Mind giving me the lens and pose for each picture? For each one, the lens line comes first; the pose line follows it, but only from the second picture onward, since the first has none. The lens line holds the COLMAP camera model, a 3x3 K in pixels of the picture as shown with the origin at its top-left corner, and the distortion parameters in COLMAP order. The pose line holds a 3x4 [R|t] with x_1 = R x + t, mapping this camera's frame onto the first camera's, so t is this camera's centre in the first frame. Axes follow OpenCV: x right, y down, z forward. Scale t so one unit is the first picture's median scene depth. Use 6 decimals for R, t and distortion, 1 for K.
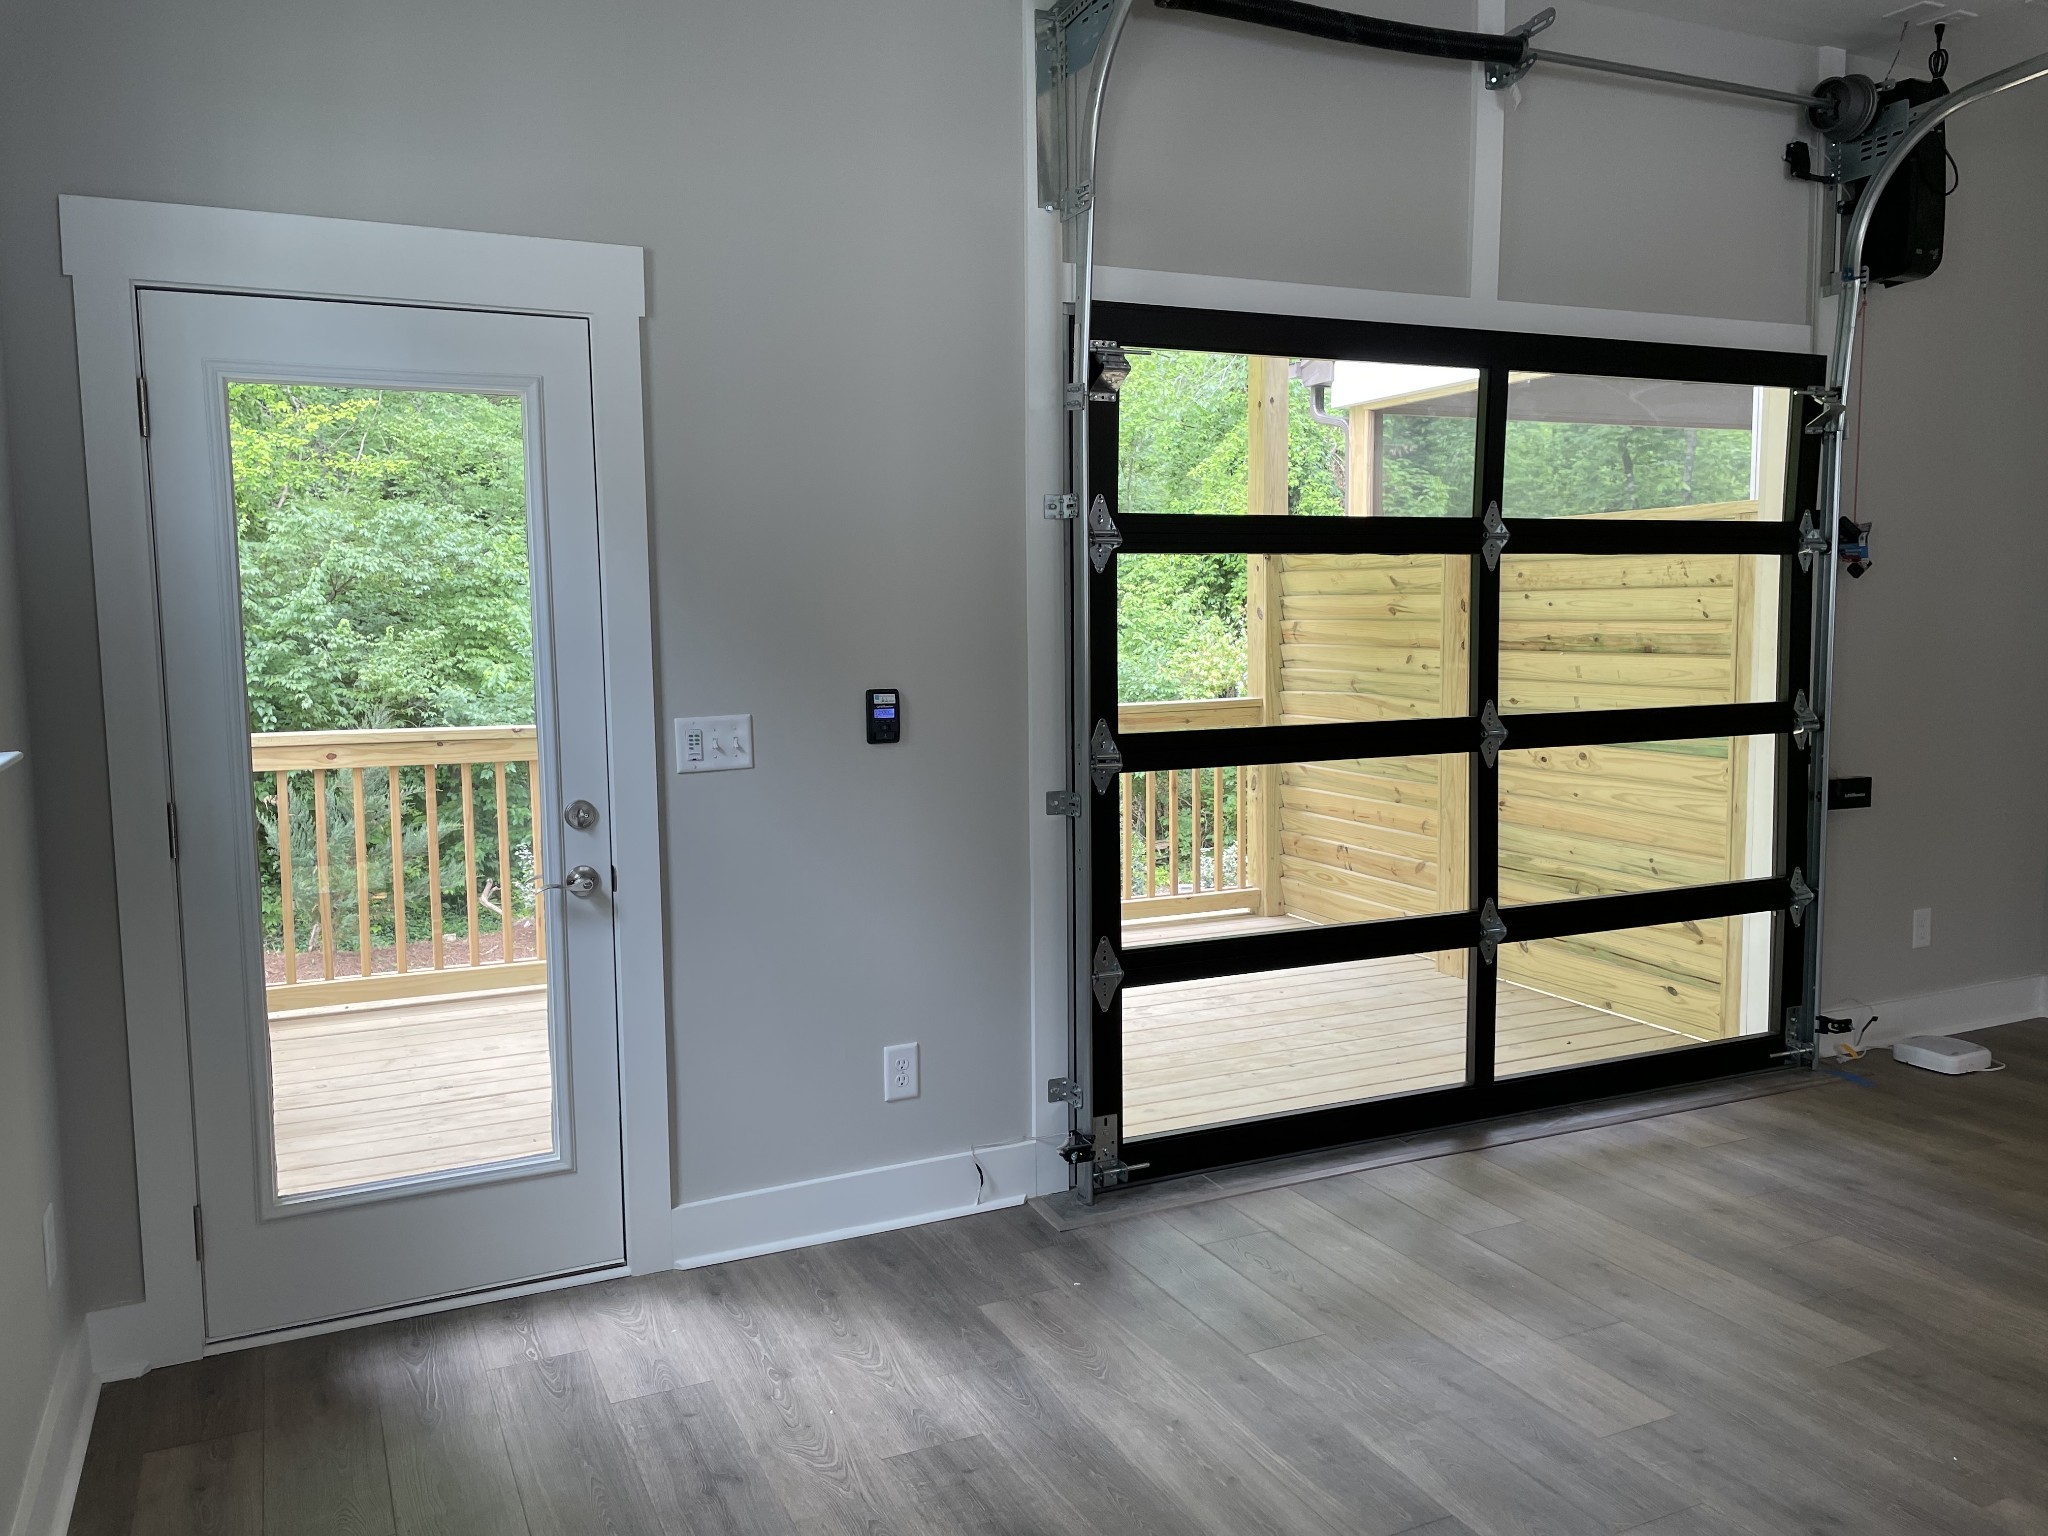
lens RADIAL K [[1561.5, 0, 1019.9], [0, 1561.5, 748.8], [0, 0, 1]] dist [0.090376, -0.118914]
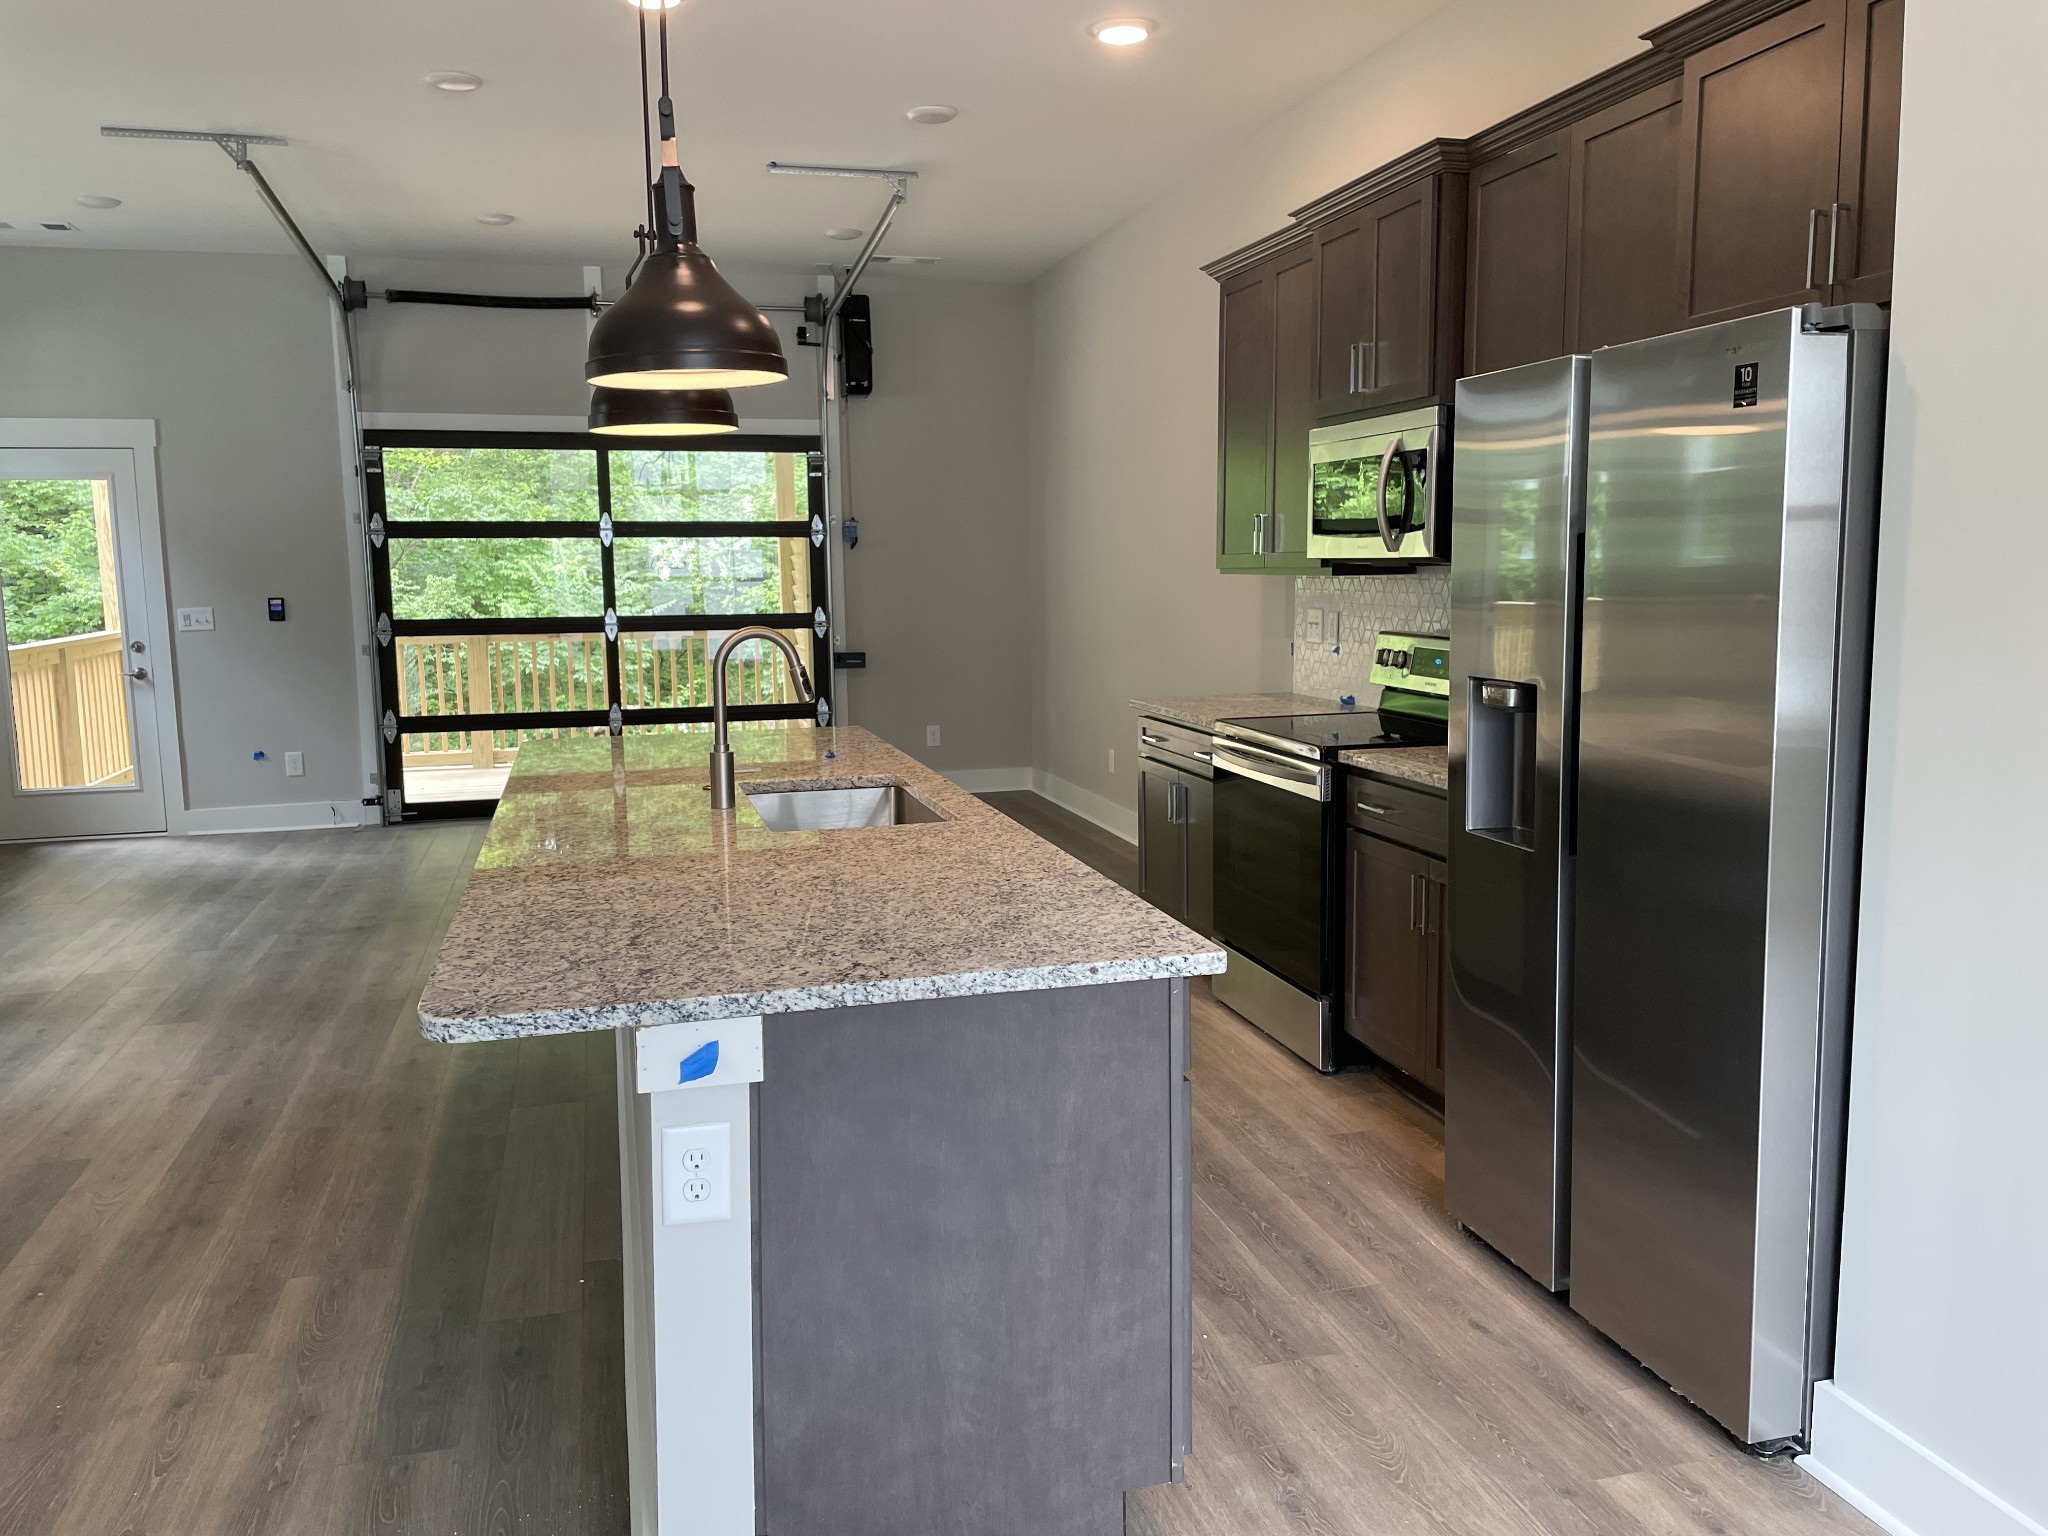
lens RADIAL K [[1561.5, 0, 1019.9], [0, 1561.5, 748.8], [0, 0, 1]] dist [0.090376, -0.118914]
pose [[0.984261, 0.019041, -0.175689, 1.315895], [-0.013527, 0.999379, 0.032530, 0.087596], [0.176200, -0.029642, 0.983908, -1.054676]]
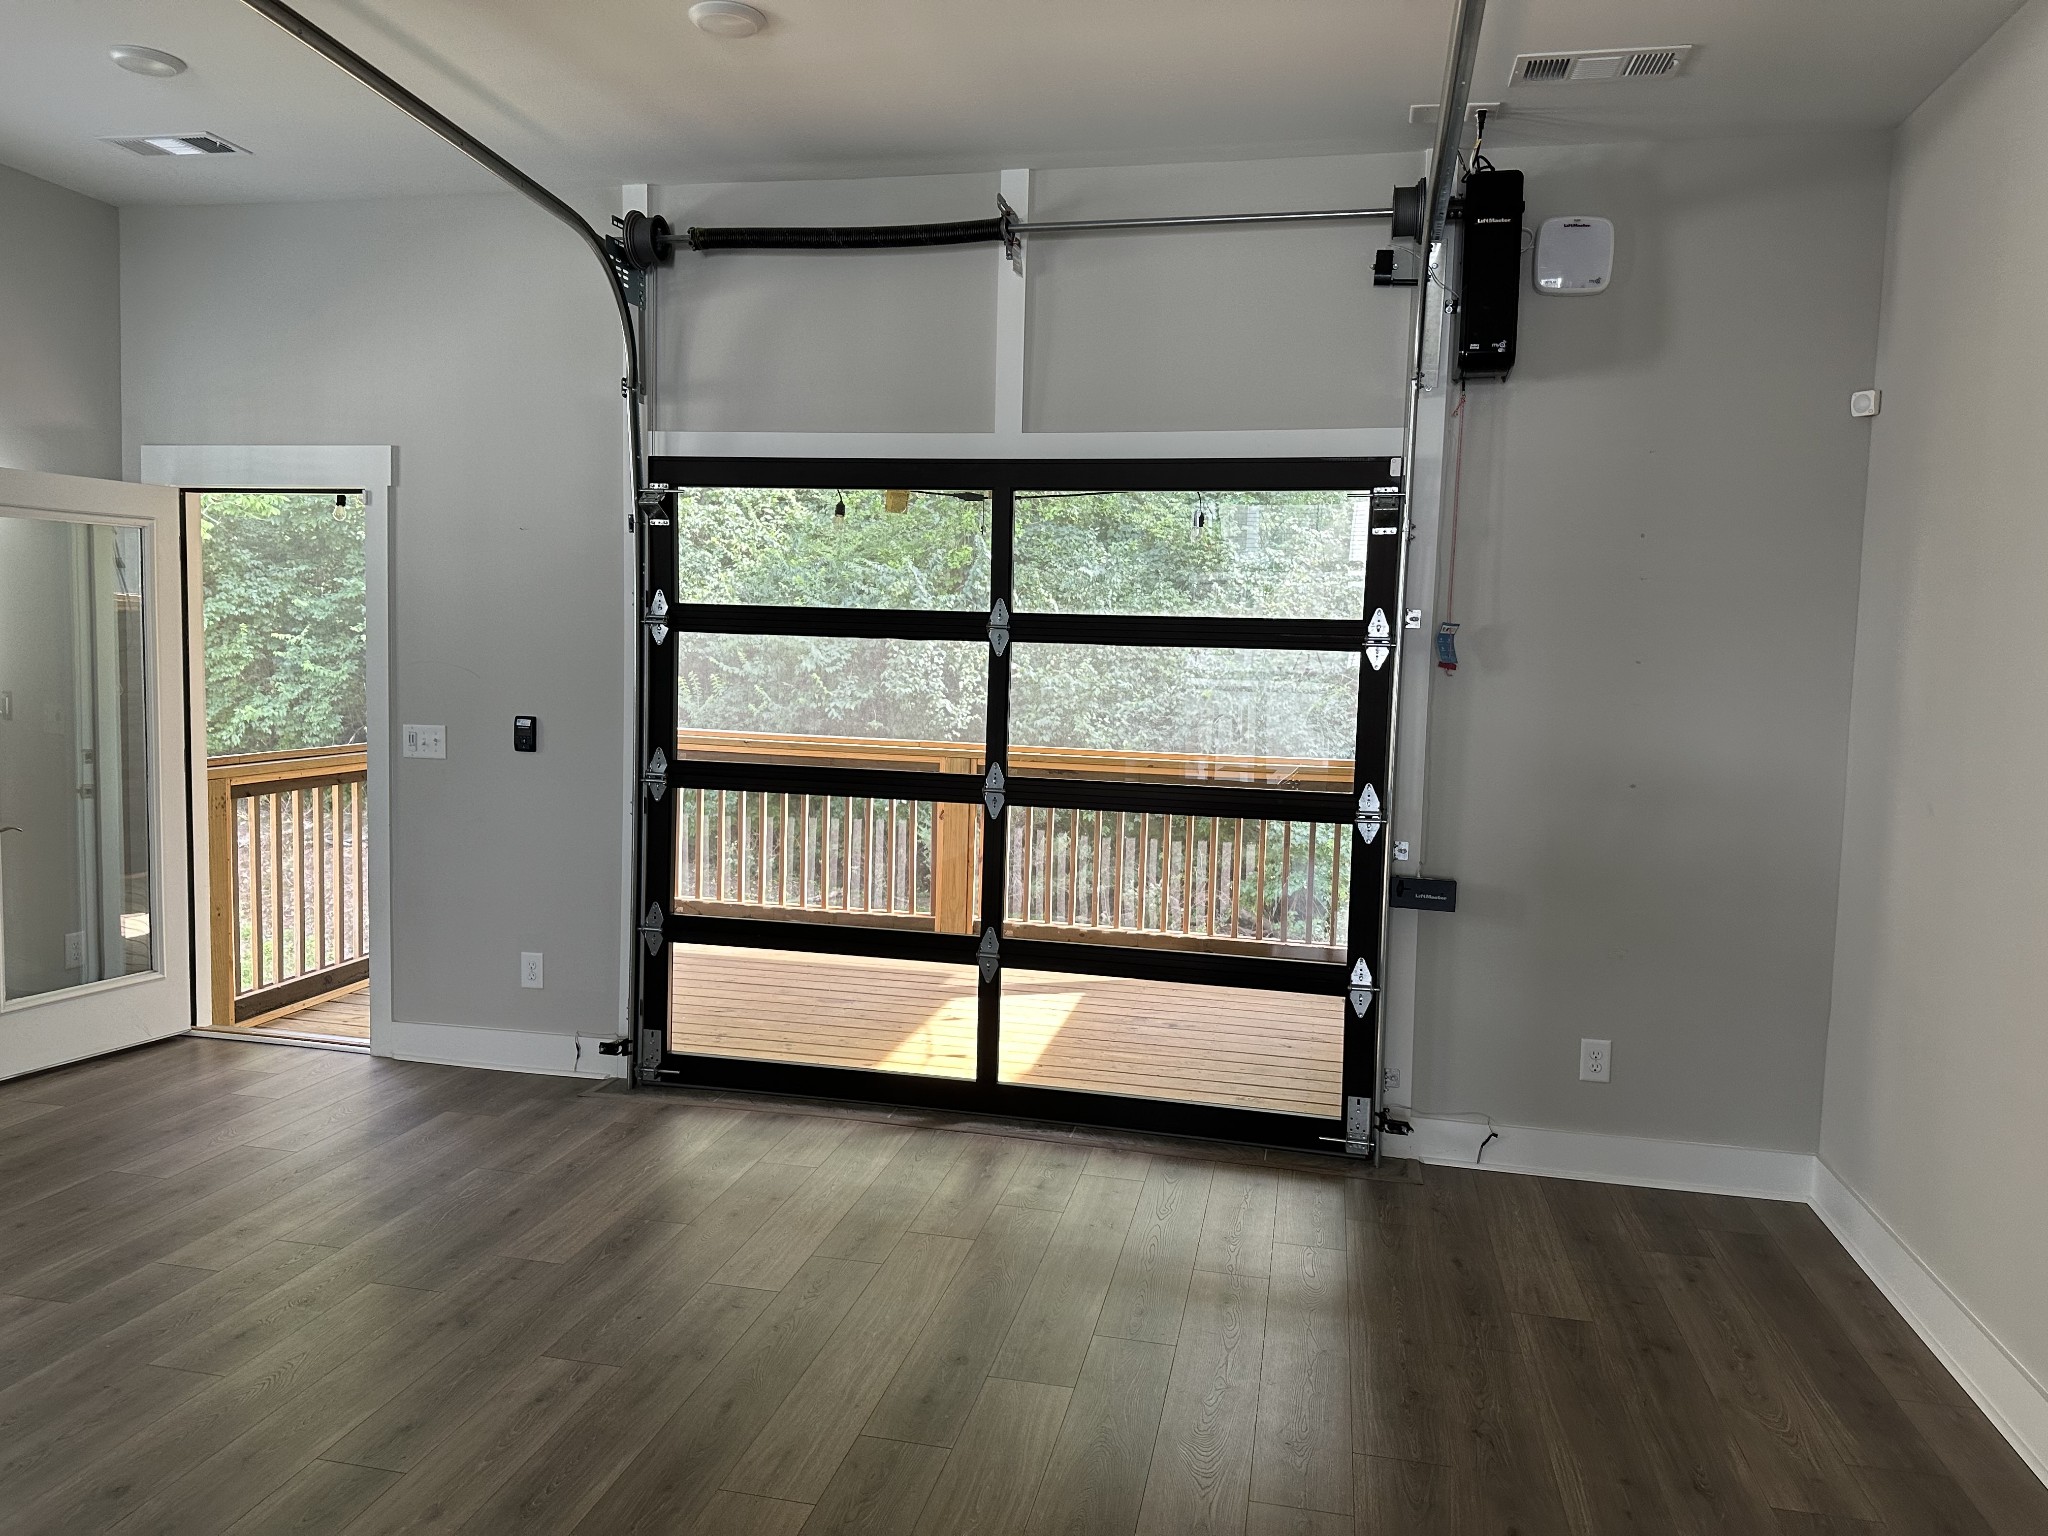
lens RADIAL K [[1424.3, 0, 1025.1], [0, 1424.3, 754.6], [0, 0, 1]] dist [0.152931, -0.248909]
pose [[0.789611, 0.077056, -0.608750, 1.069640], [-0.092549, 0.995690, 0.005989, -0.049988], [0.606588, 0.051610, 0.793340, 0.159321]]
